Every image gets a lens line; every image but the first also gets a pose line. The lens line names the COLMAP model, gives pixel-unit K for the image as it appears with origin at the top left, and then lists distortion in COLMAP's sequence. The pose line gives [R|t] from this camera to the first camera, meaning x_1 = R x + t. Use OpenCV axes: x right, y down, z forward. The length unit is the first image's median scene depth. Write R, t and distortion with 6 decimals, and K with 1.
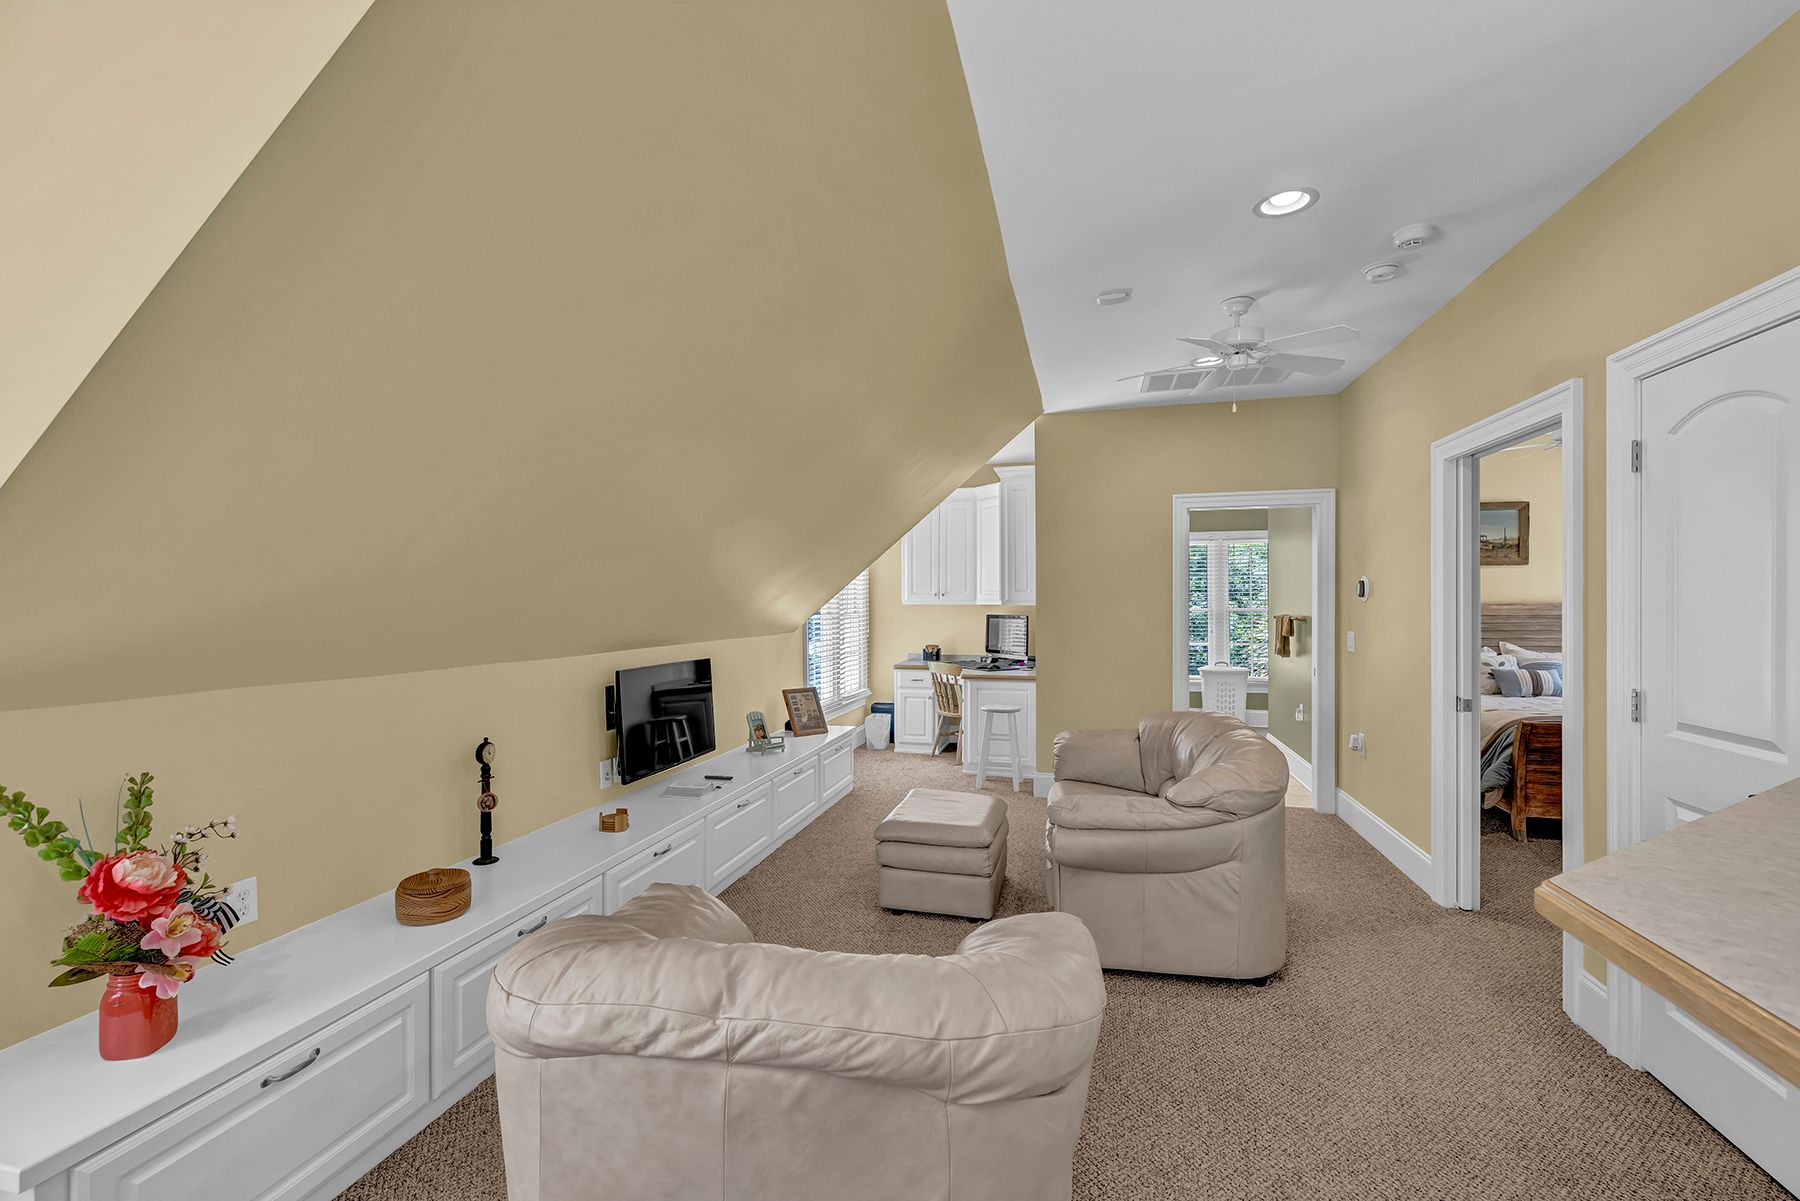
lens RADIAL K [[768.5, 0, 894.0], [0, 768.5, 595.8], [0, 0, 1]] dist [-0.002319, -0.000164]
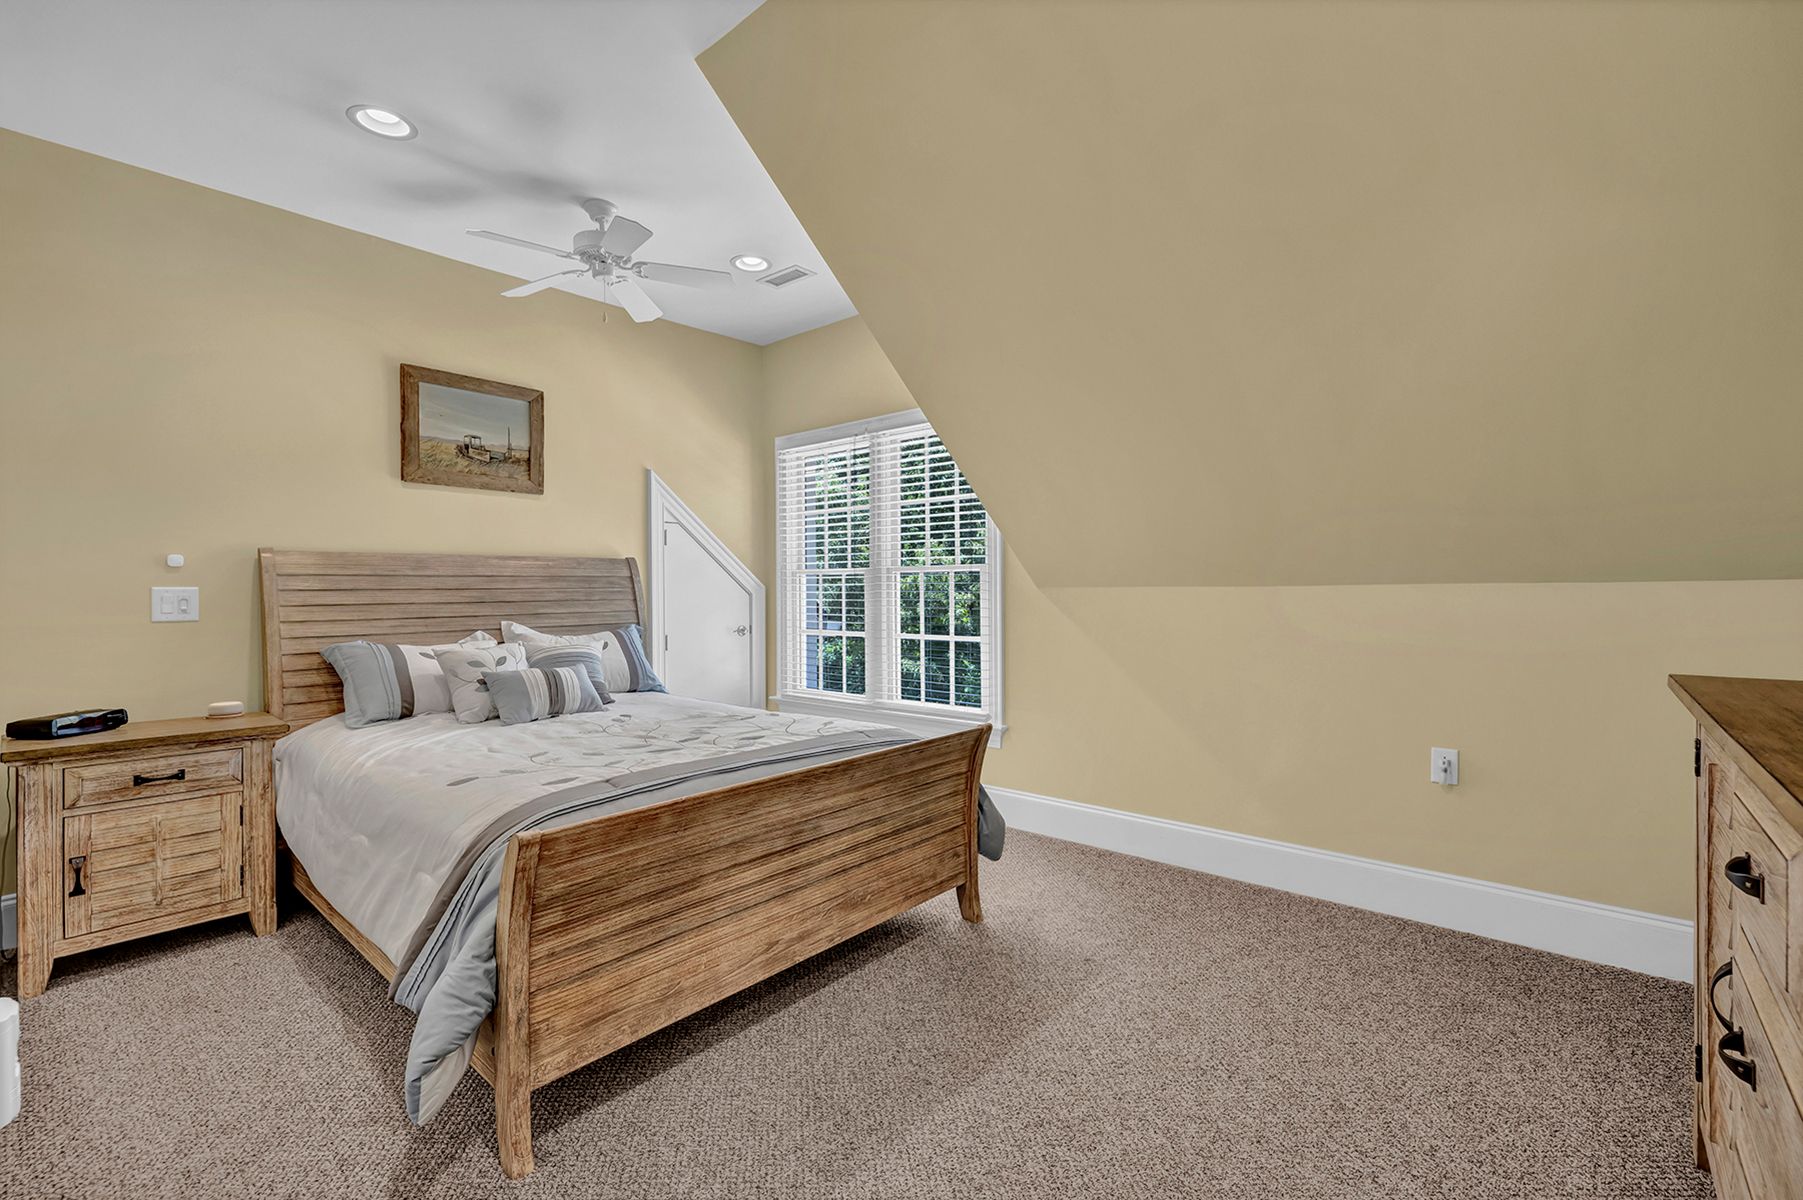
lens RADIAL K [[769.7, 0, 895.5], [0, 769.7, 595.3], [0, 0, 1]] dist [-0.002319, -0.000164]
pose [[0.444370, -0.010838, 0.895778, 0.440220], [0.004150, 0.999941, 0.010040, 0.039161], [-0.895834, -0.000744, 0.444389, 0.521722]]
